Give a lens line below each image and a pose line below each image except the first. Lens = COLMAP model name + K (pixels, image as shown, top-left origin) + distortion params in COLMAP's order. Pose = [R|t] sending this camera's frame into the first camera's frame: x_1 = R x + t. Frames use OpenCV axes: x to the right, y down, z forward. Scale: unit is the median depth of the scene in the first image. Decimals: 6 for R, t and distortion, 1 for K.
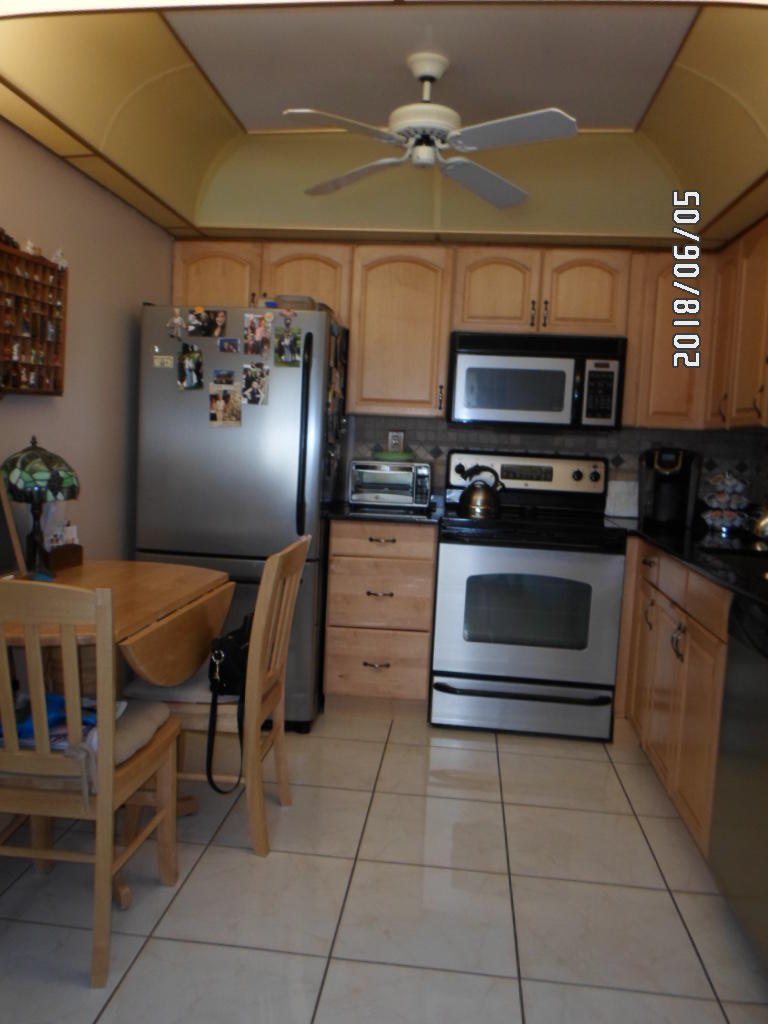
lens RADIAL K [[781.4, 0, 381.0], [0, 781.4, 518.0], [0, 0, 1]] dist [-0.049502, 0.019252]
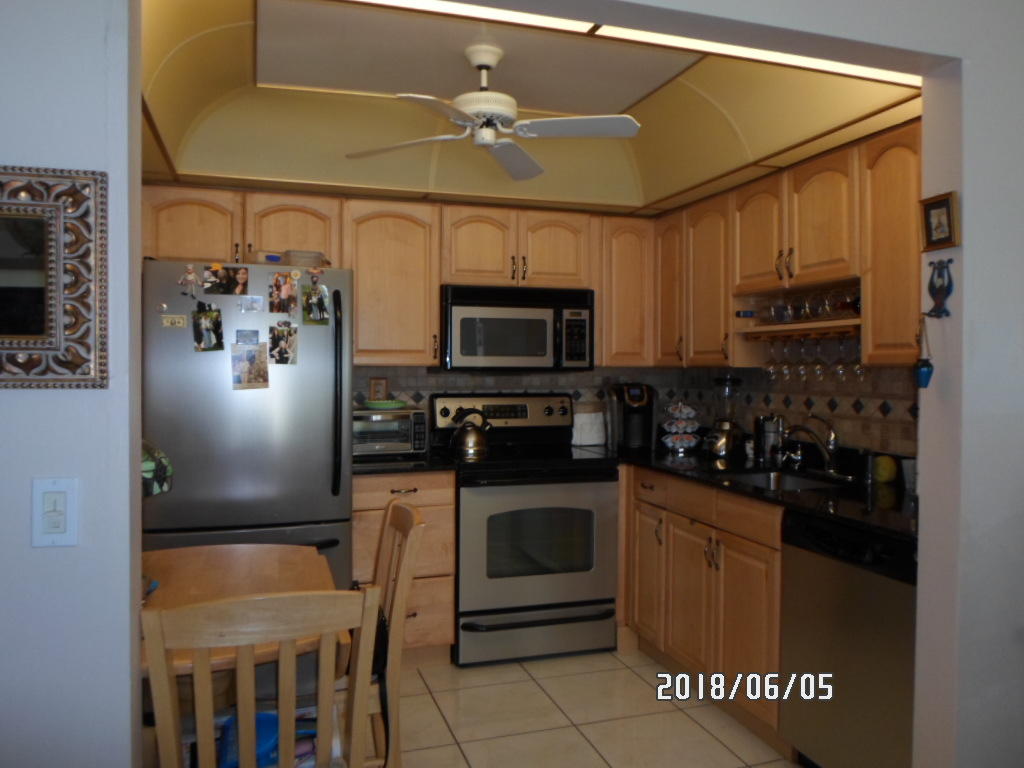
lens RADIAL K [[781.4, 0, 509.3], [0, 781.4, 379.1], [0, 0, 1]] dist [-0.049502, 0.019252]
pose [[0.911227, -0.049774, 0.408886, -0.277469], [0.079427, 0.995275, -0.055851, -0.047614], [-0.404174, 0.083370, 0.910875, 0.013508]]
